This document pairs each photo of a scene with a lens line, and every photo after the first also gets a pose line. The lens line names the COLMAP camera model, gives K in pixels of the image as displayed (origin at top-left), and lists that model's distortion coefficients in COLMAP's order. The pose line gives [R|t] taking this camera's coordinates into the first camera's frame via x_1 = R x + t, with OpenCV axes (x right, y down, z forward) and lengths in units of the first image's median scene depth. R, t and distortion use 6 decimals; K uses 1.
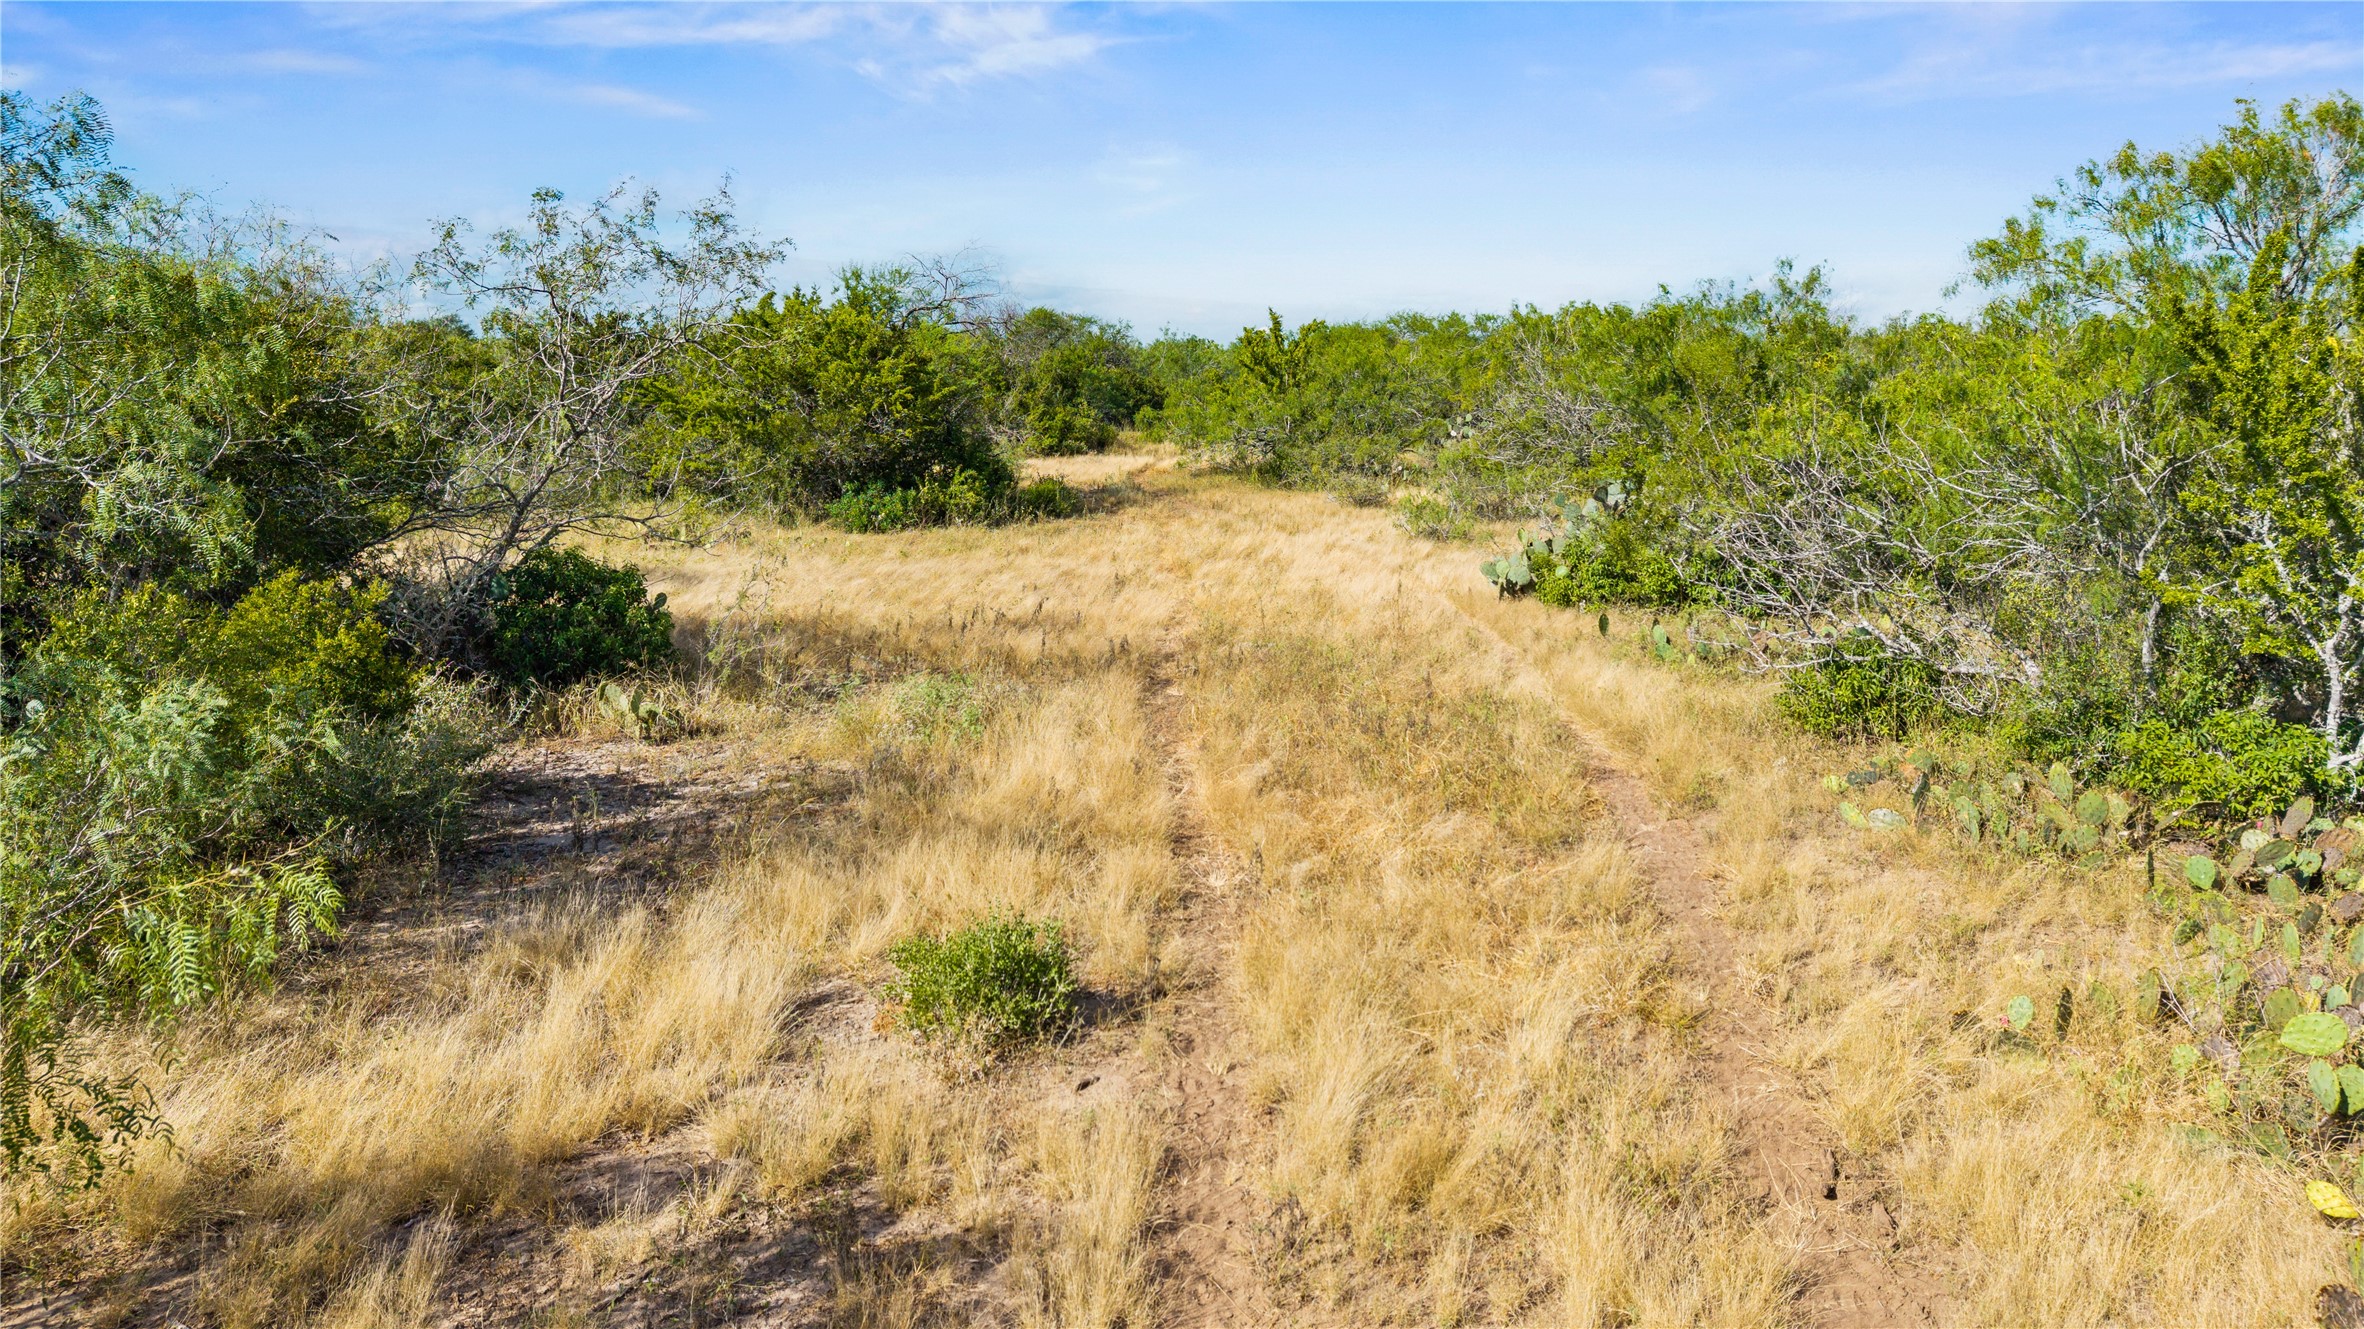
lens RADIAL K [[1651.8, 0, 1181.9], [0, 1651.8, 664.9], [0, 0, 1]] dist [0.002056, 0.000156]
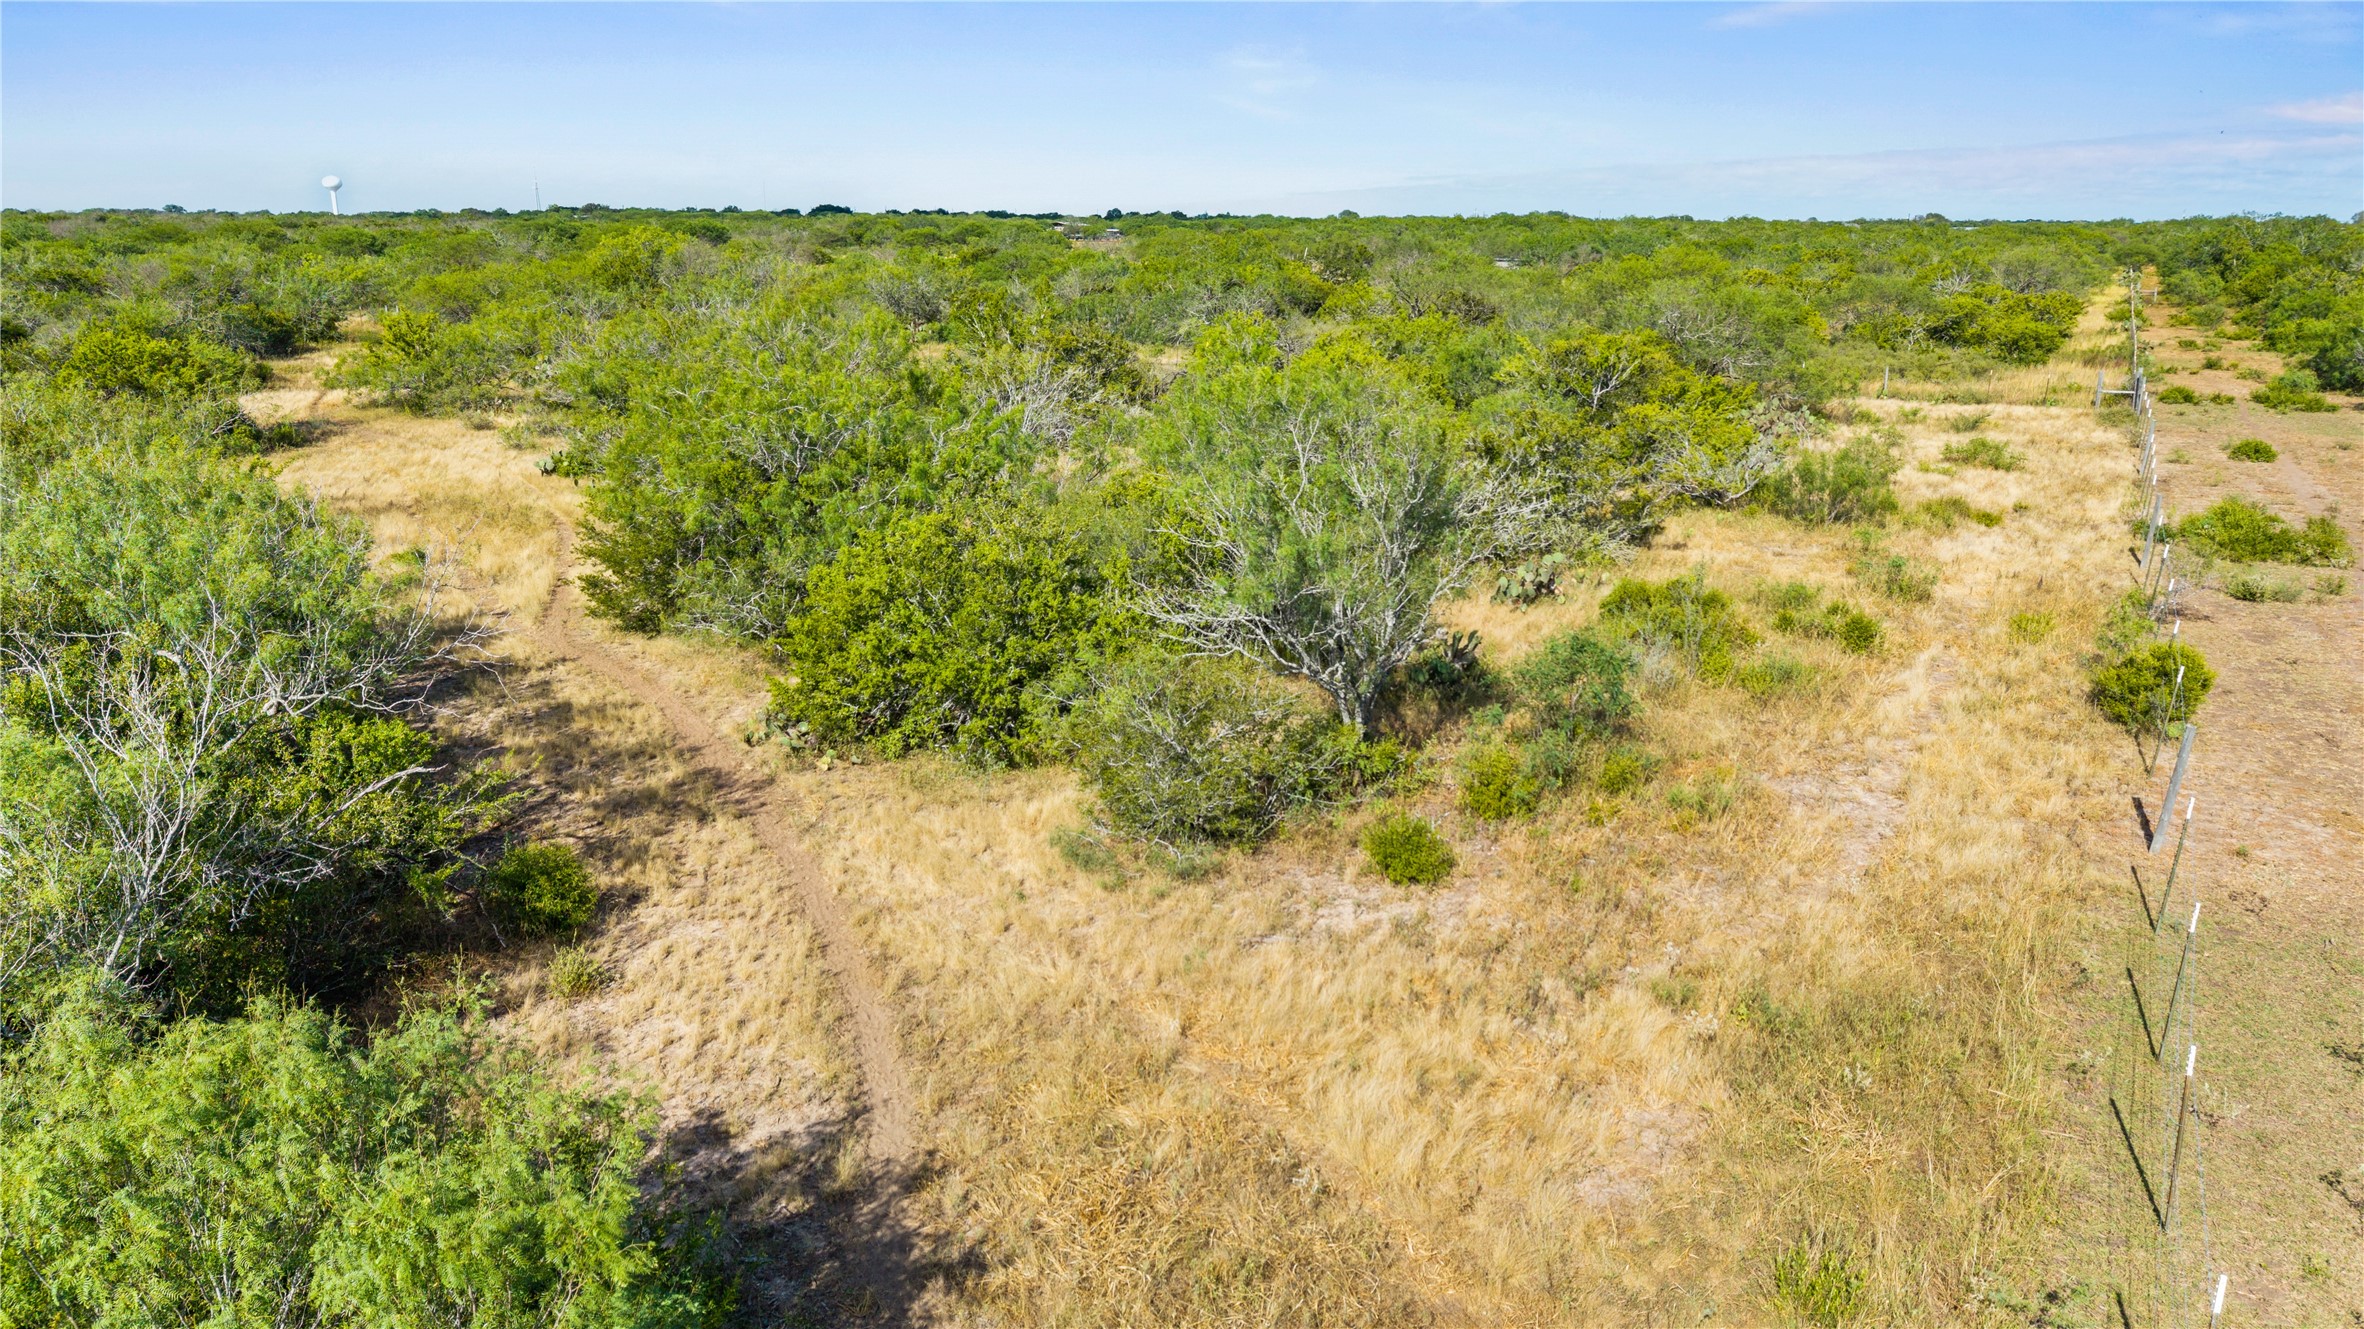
lens RADIAL K [[1651.8, 0, 1183.2], [0, 1651.8, 665.1], [0, 0, 1]] dist [0.002056, 0.000156]
pose [[0.873262, -0.131752, 0.469101, -0.098397], [0.091933, 0.990009, 0.106917, 0.037147], [-0.478500, -0.050241, 0.876649, -0.946573]]
